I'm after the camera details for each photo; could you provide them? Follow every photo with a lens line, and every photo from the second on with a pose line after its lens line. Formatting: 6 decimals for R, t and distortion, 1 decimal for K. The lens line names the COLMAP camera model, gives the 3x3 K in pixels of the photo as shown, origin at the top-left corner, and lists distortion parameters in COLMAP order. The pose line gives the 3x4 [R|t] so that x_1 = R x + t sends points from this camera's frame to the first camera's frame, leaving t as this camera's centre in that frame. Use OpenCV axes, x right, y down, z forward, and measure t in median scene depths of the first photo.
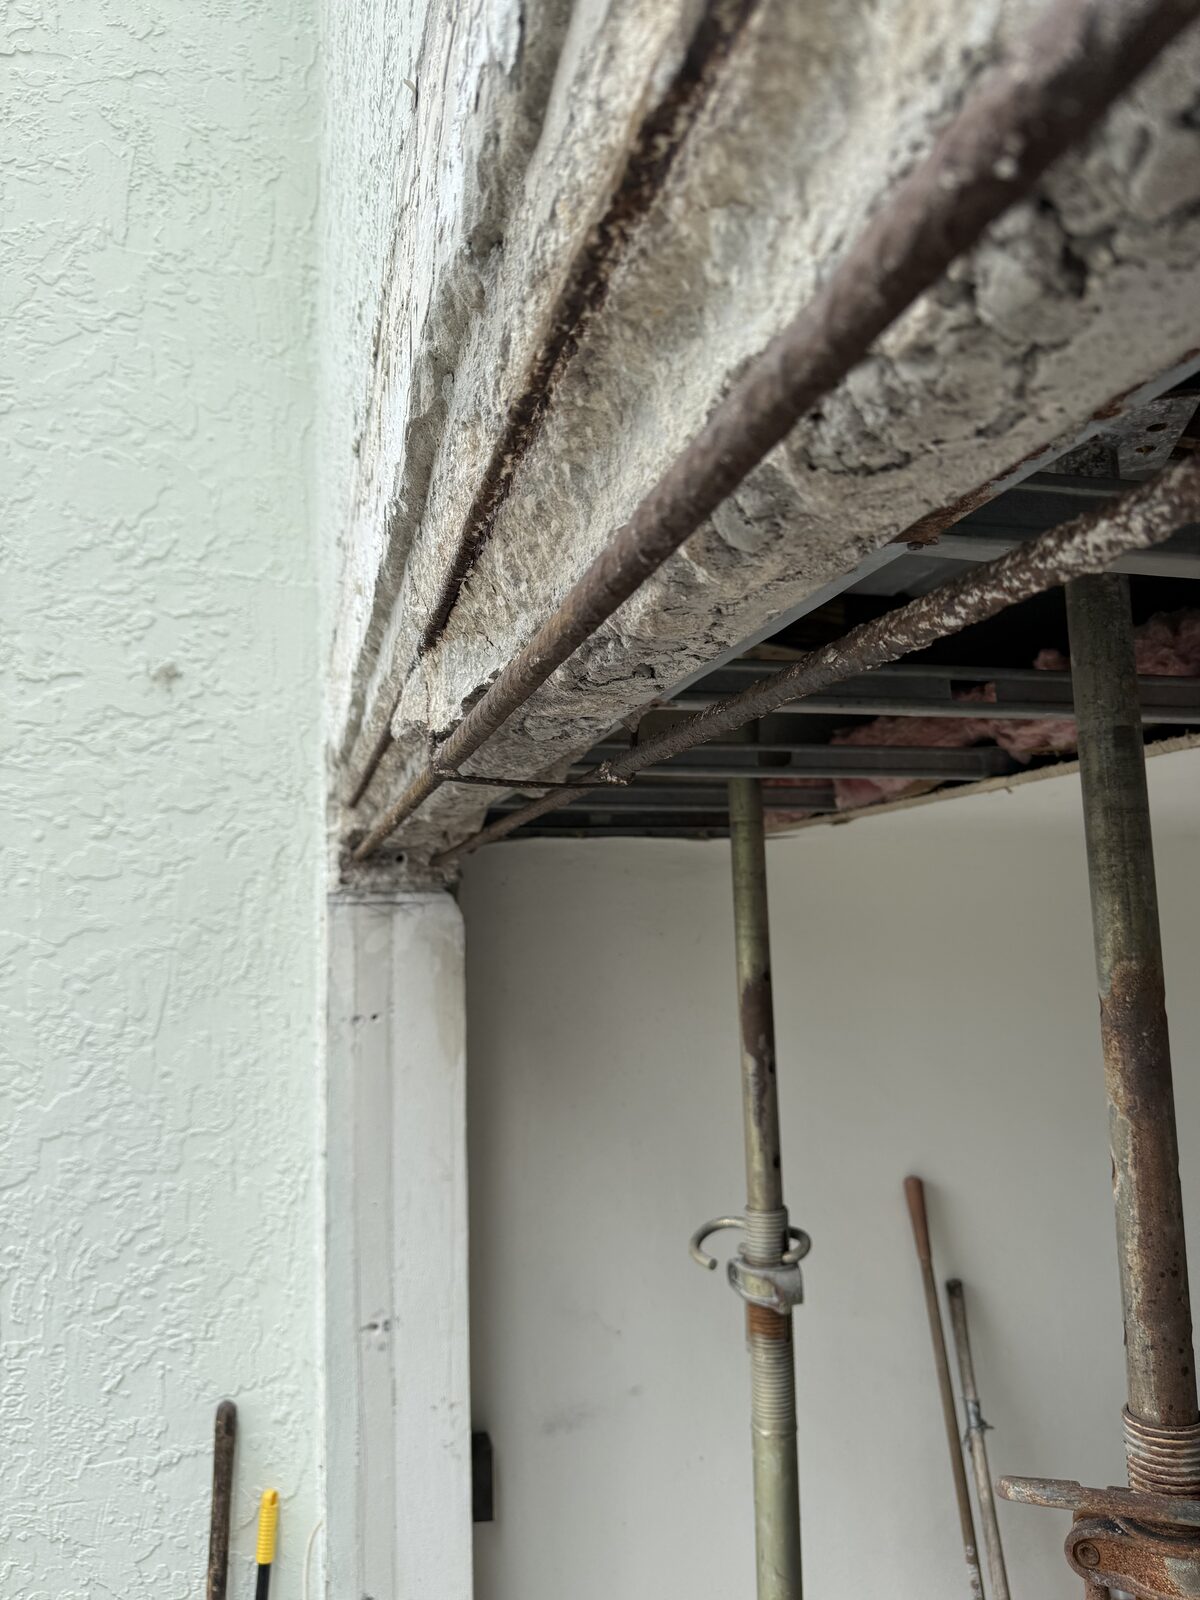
lens RADIAL K [[1126.0, 0, 605.6], [0, 1126.0, 800.1], [0, 0, 1]] dist [0.195829, -0.422046]
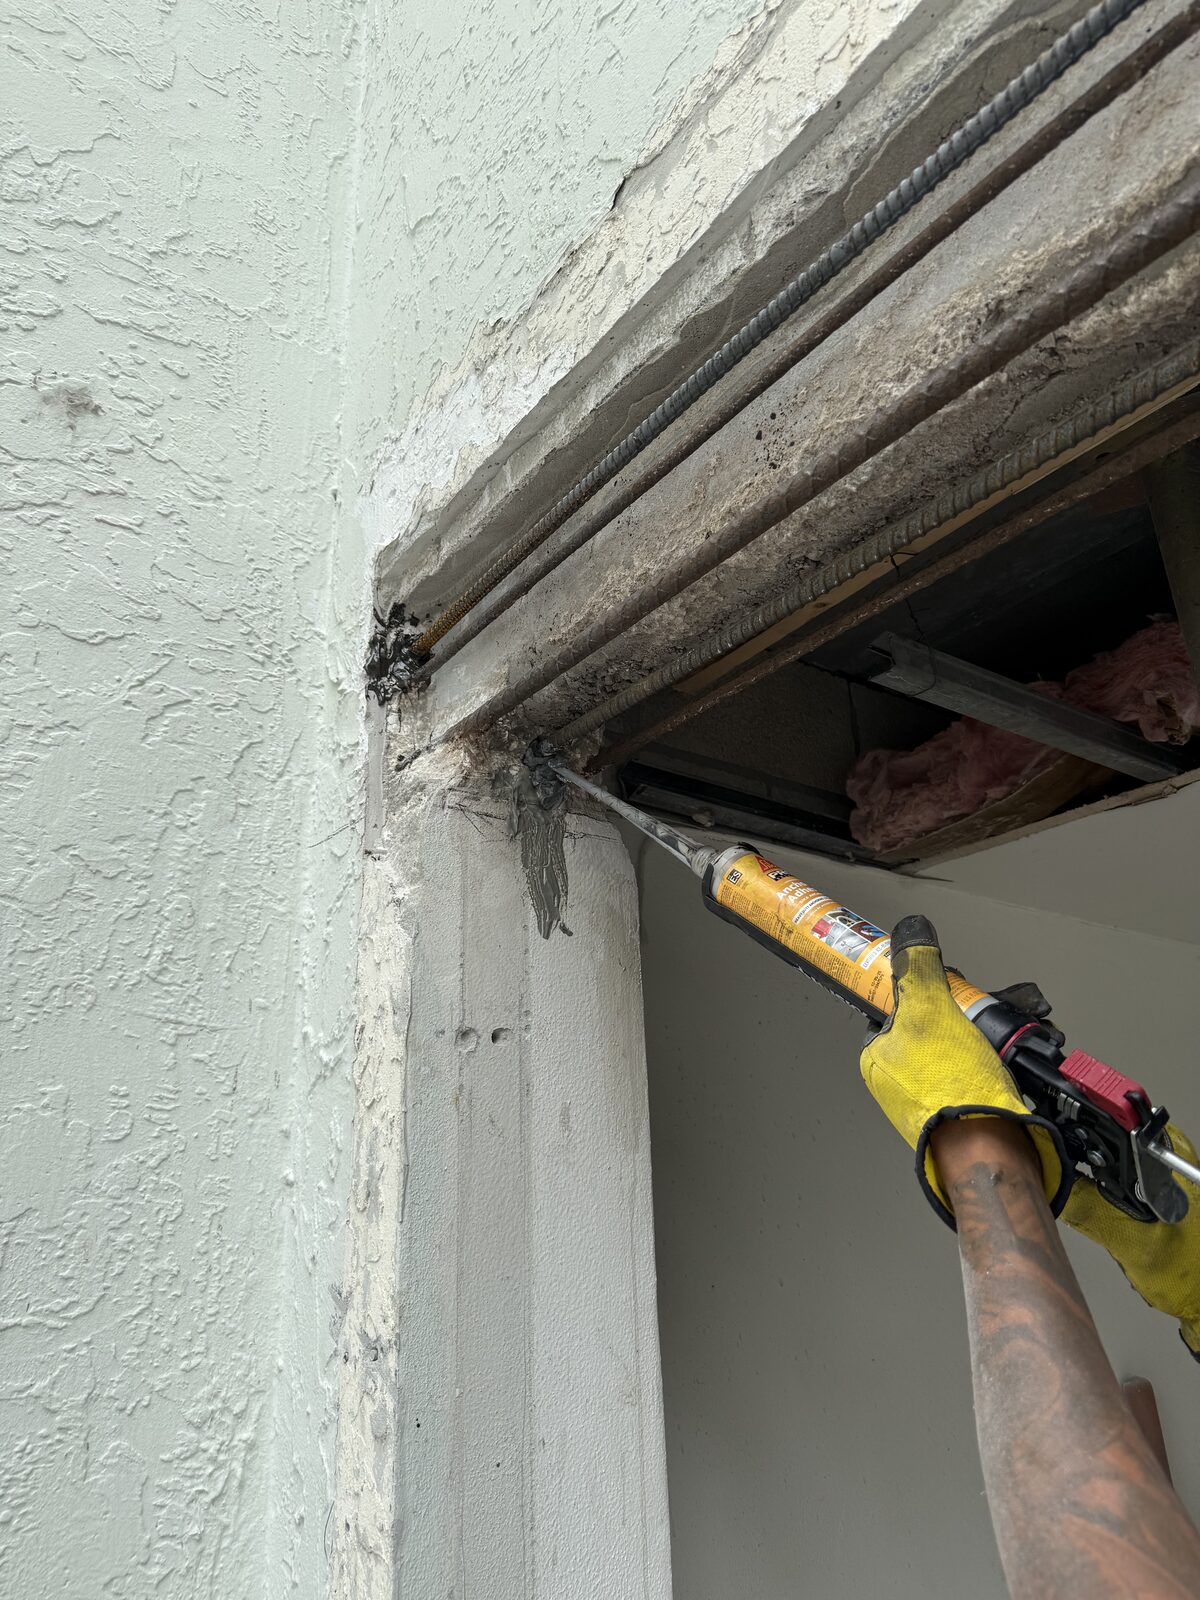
lens RADIAL K [[1139.4, 0, 600.0], [0, 1139.4, 800.0], [0, 0, 1]] dist [0.062968, -0.080454]
pose [[0.934613, 0.122842, 0.333778, -0.310977], [-0.025214, 0.958984, -0.282338, 0.213322], [-0.354771, 0.255460, 0.899376, 0.485836]]
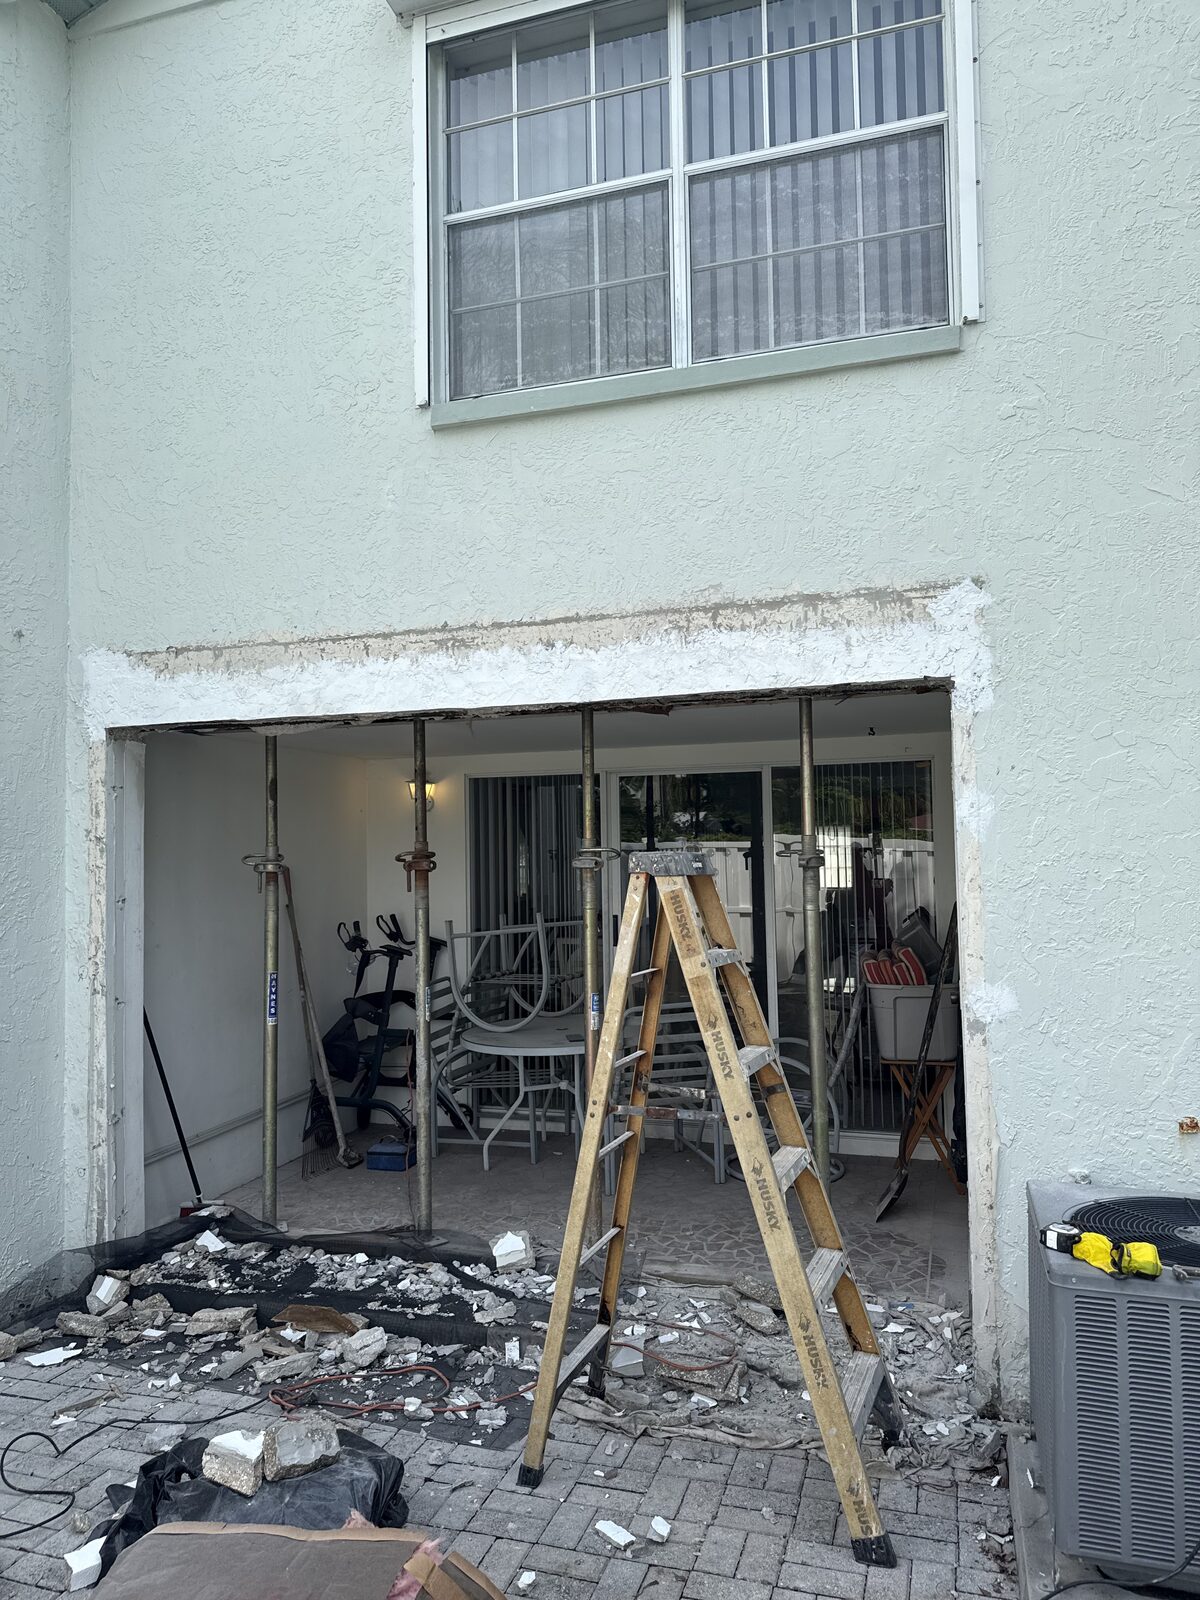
lens RADIAL K [[1110.5, 0, 601.1], [0, 1110.5, 797.6], [0, 0, 1]] dist [0.035555, -0.028844]
pose [[0.538684, 0.058073, 0.840504, -1.611201], [-0.084519, 0.996314, -0.014669, 0.147399], [-0.838258, -0.063136, 0.541606, -1.185250]]
